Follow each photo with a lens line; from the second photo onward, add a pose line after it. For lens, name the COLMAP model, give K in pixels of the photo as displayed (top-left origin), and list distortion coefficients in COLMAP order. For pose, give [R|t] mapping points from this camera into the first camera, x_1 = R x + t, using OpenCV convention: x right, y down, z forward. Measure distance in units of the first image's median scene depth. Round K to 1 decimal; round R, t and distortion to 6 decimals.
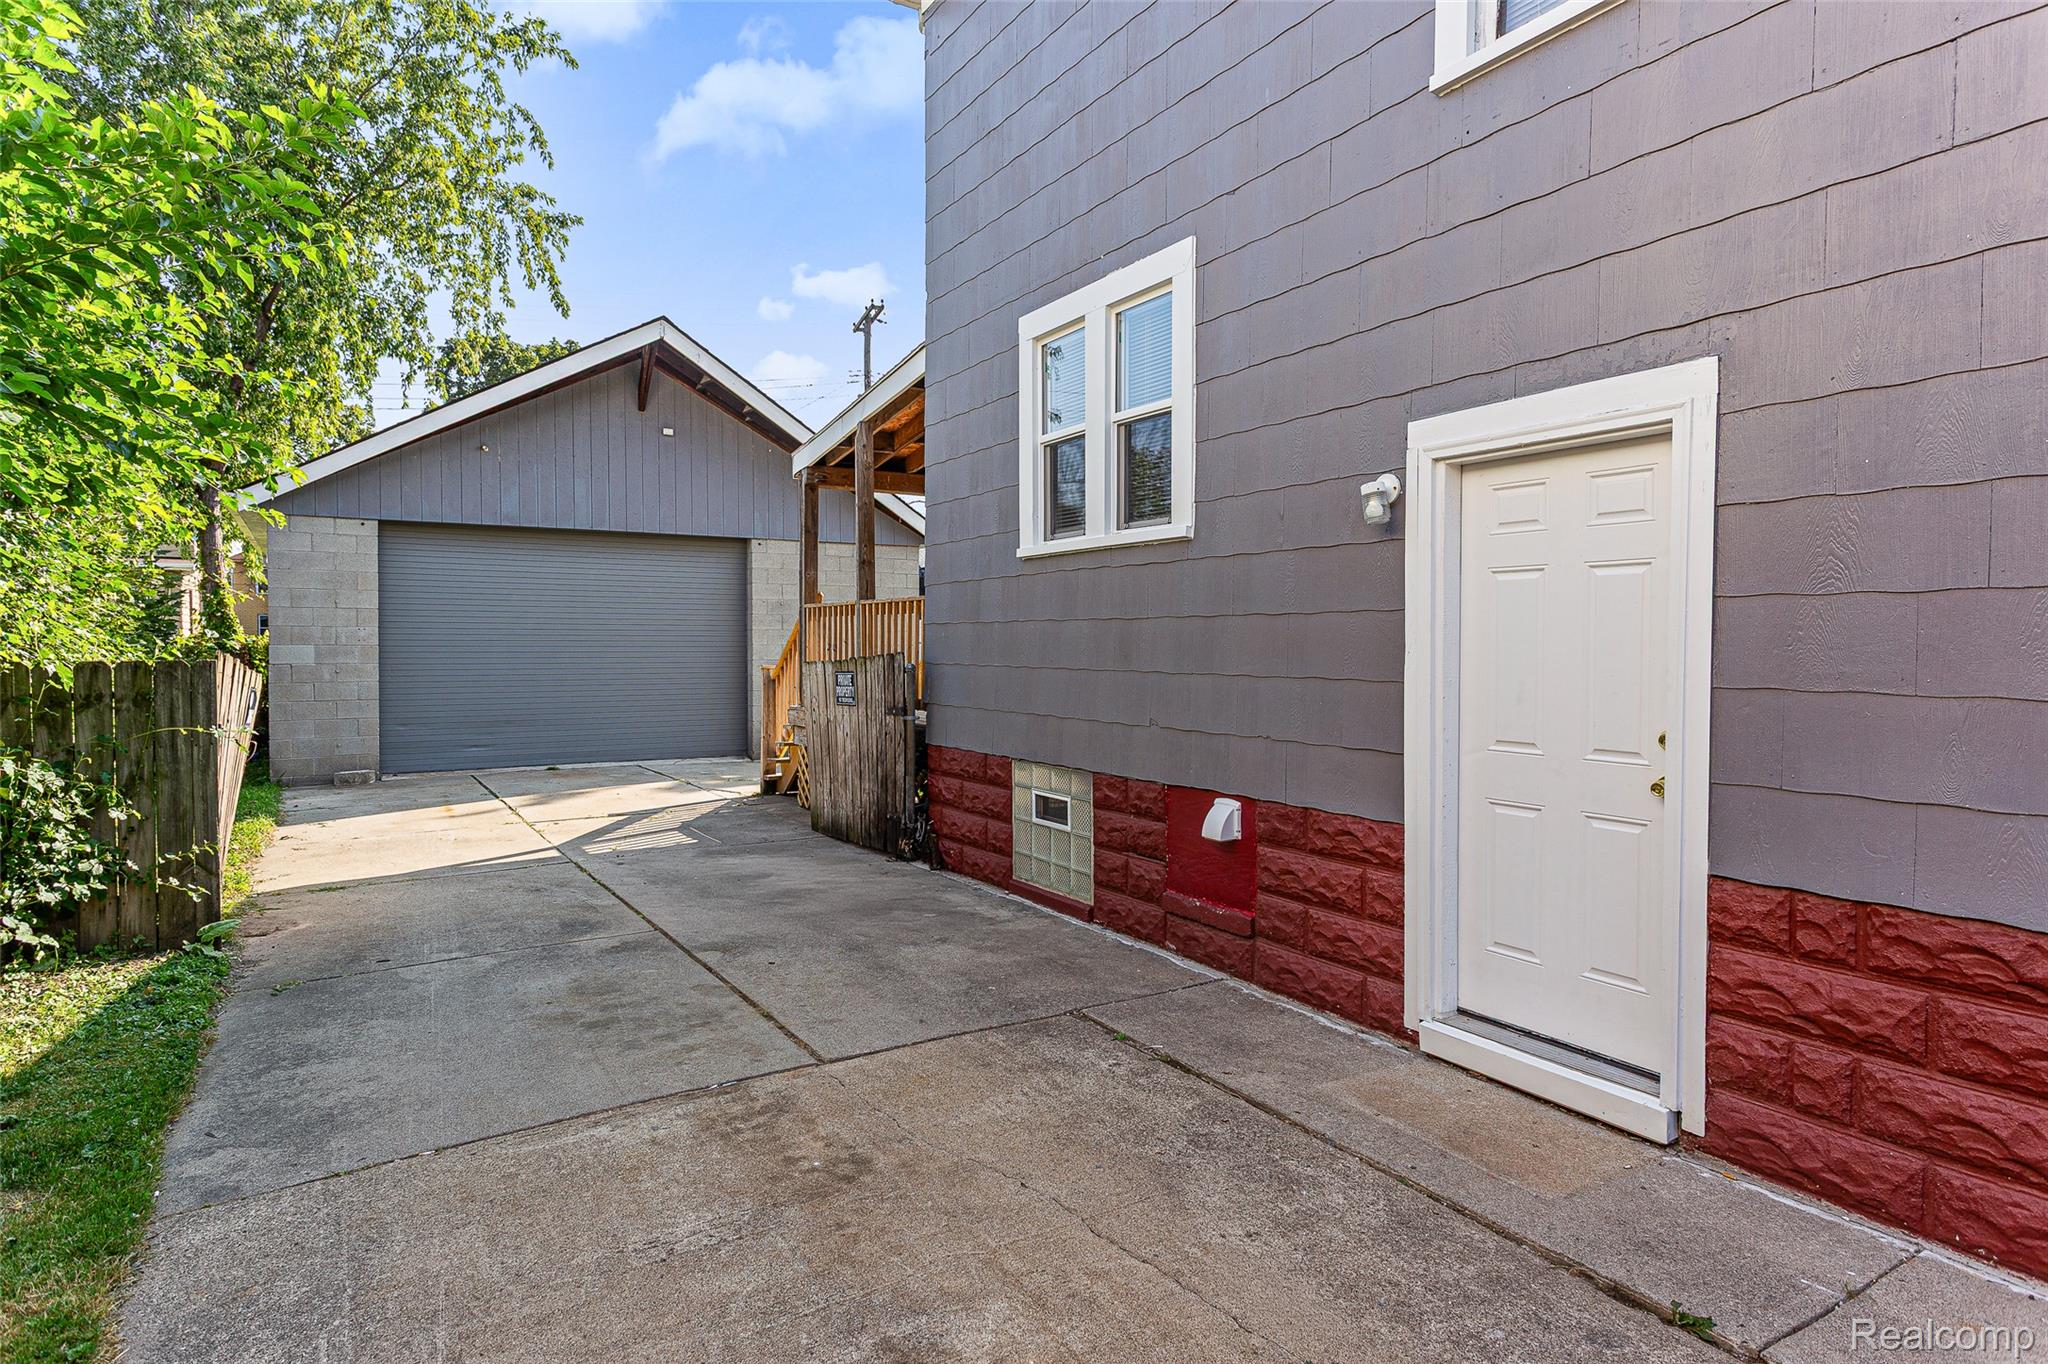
lens RADIAL K [[1127.1, 0, 1025.9], [0, 1127.1, 676.4], [0, 0, 1]] dist [0.007237, 0.000259]
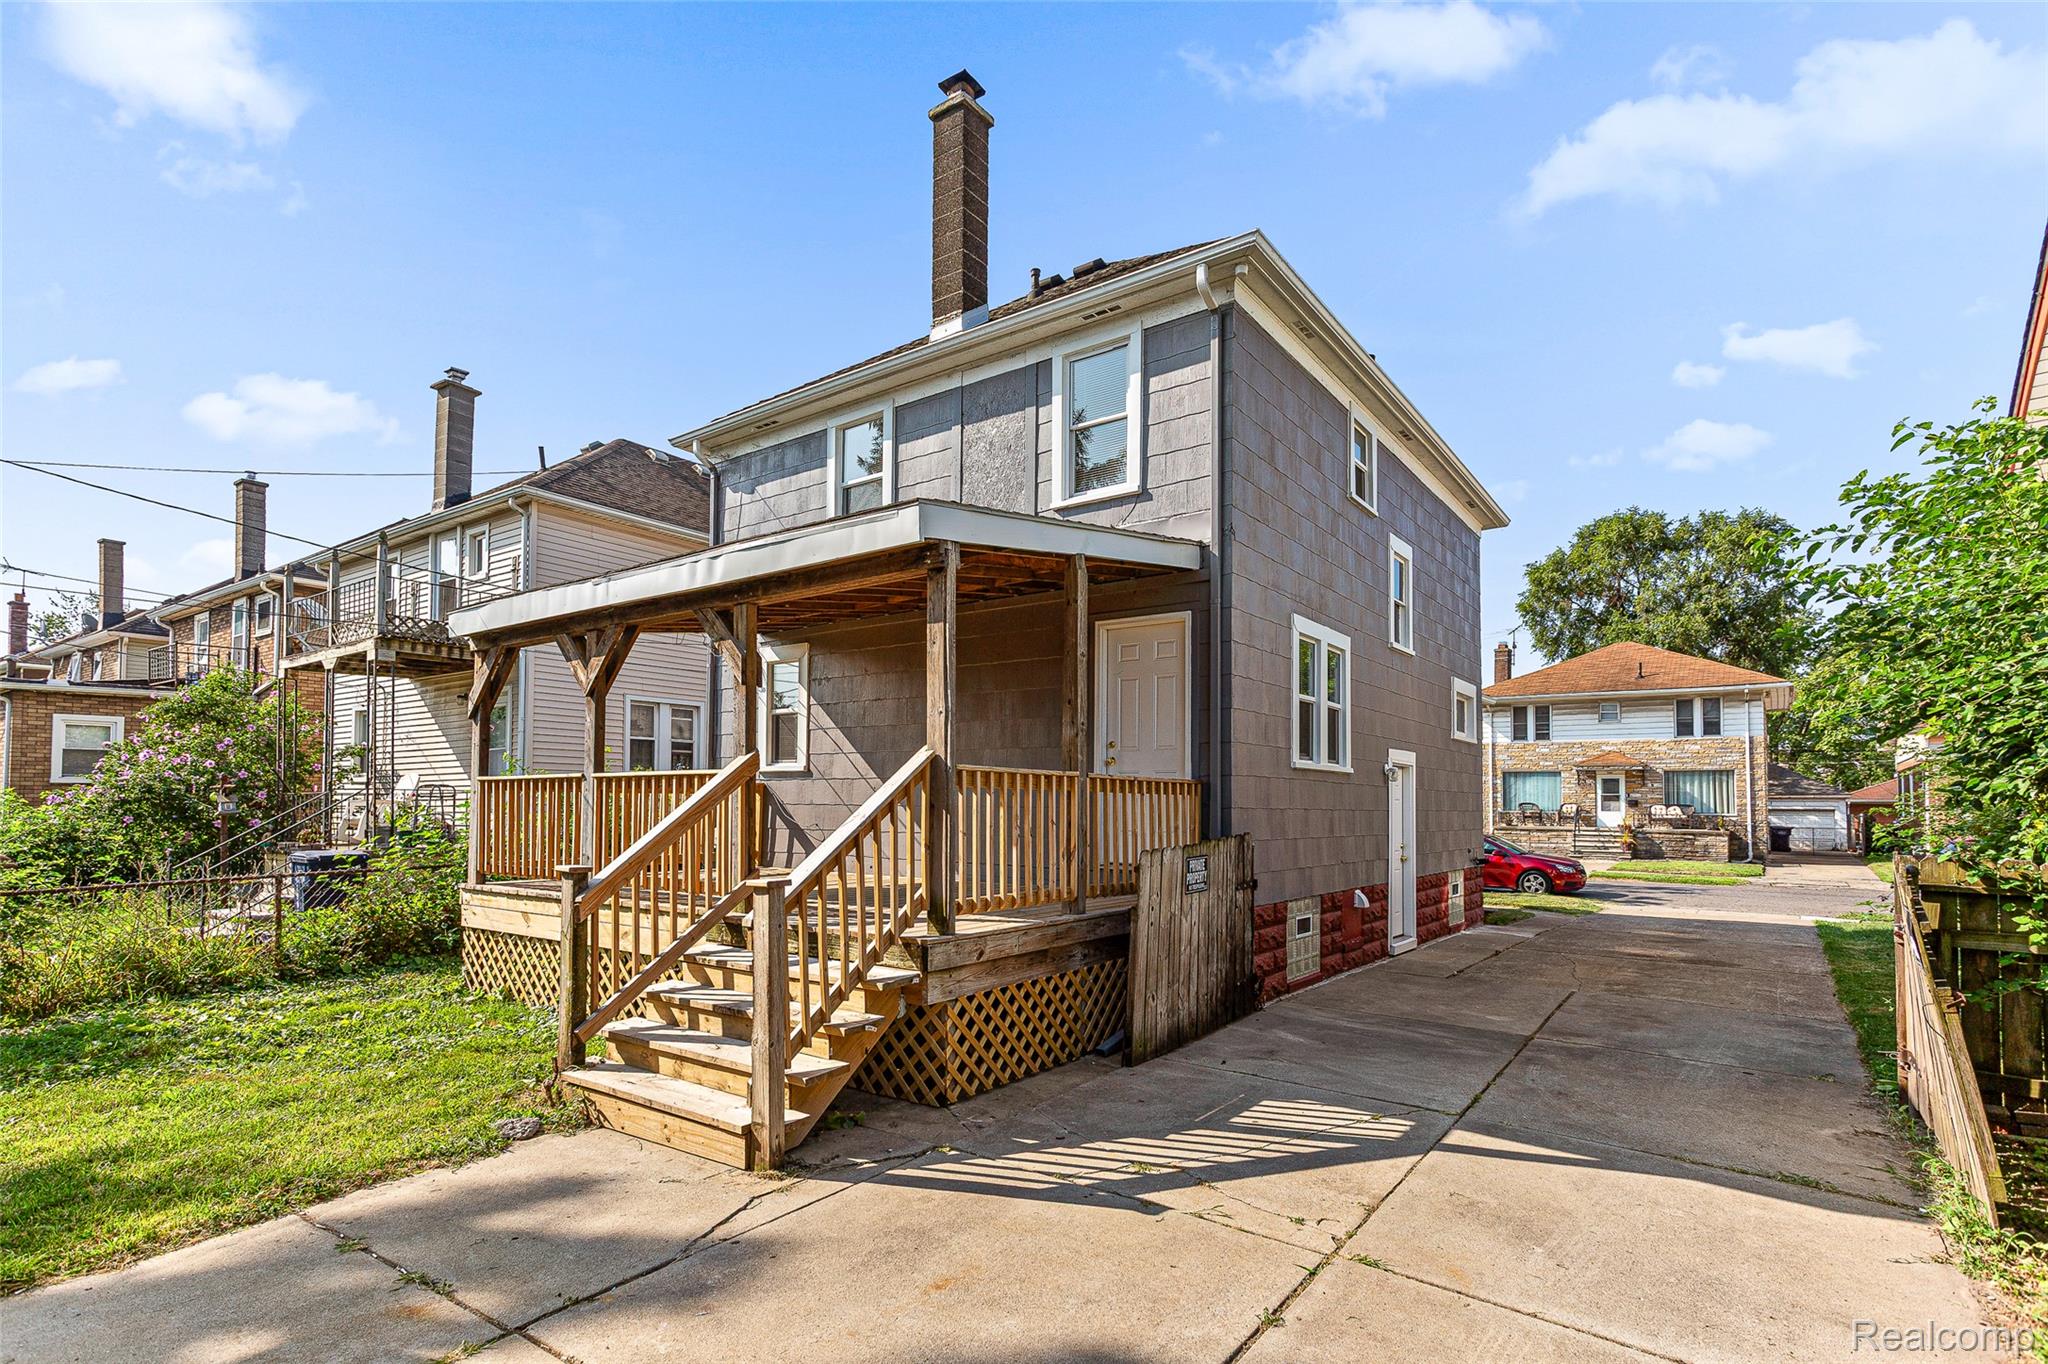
lens RADIAL K [[959.6, 0, 1054.5], [0, 959.6, 781.4], [0, 0, 1]] dist [0.025248, 0.003090]
pose [[-0.382260, 0.019350, 0.923852, -0.559425], [0.013777, 0.999789, -0.015241, -0.036581], [-0.923952, 0.006902, -0.382445, 0.926516]]
